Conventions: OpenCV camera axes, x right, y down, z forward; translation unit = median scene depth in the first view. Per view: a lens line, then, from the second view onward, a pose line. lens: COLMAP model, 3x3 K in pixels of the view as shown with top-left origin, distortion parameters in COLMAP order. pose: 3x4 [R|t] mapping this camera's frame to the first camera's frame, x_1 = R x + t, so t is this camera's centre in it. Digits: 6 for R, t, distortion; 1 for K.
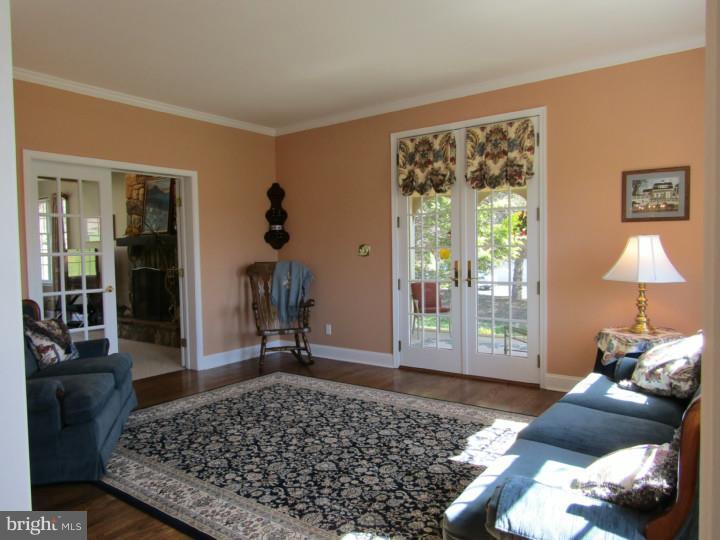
lens RADIAL K [[516.5, 0, 360.0], [0, 516.5, 270.0], [0, 0, 1]] dist [-0.014751, -0.003469]
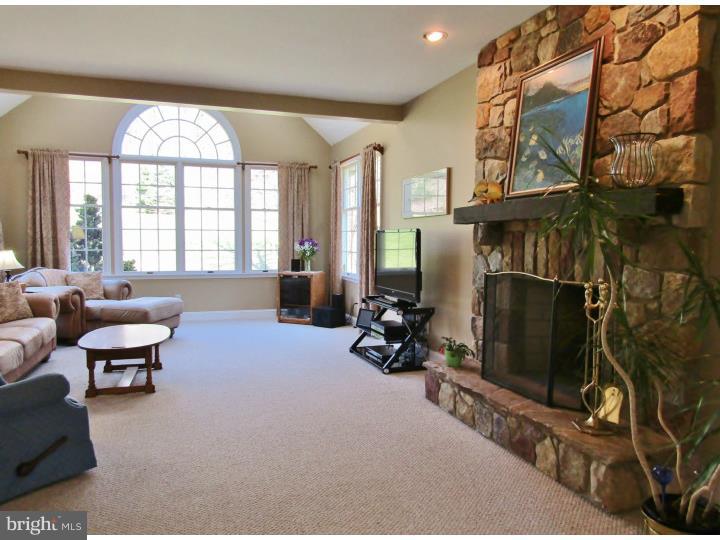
lens RADIAL K [[516.5, 0, 360.0], [0, 516.5, 270.0], [0, 0, 1]] dist [-0.014751, -0.003469]
pose [[0.830682, 0.059100, -0.553602, -0.268695], [-0.044388, 0.998215, 0.039961, -0.017233], [0.554975, -0.008621, 0.831822, 0.531167]]
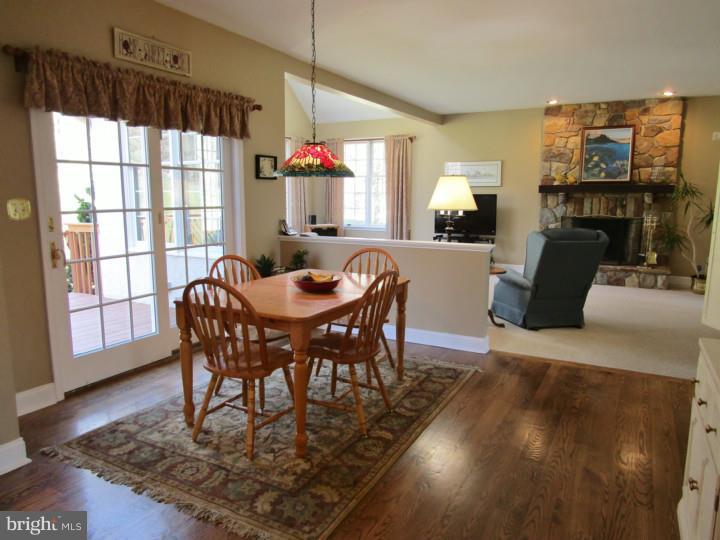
lens RADIAL K [[516.5, 0, 360.0], [0, 516.5, 270.0], [0, 0, 1]] dist [-0.014751, -0.003469]
pose [[0.989646, -0.001285, 0.143524, -0.990491], [-0.013841, 0.994445, 0.104345, 0.004061], [-0.142861, -0.105251, 0.984131, 0.022843]]
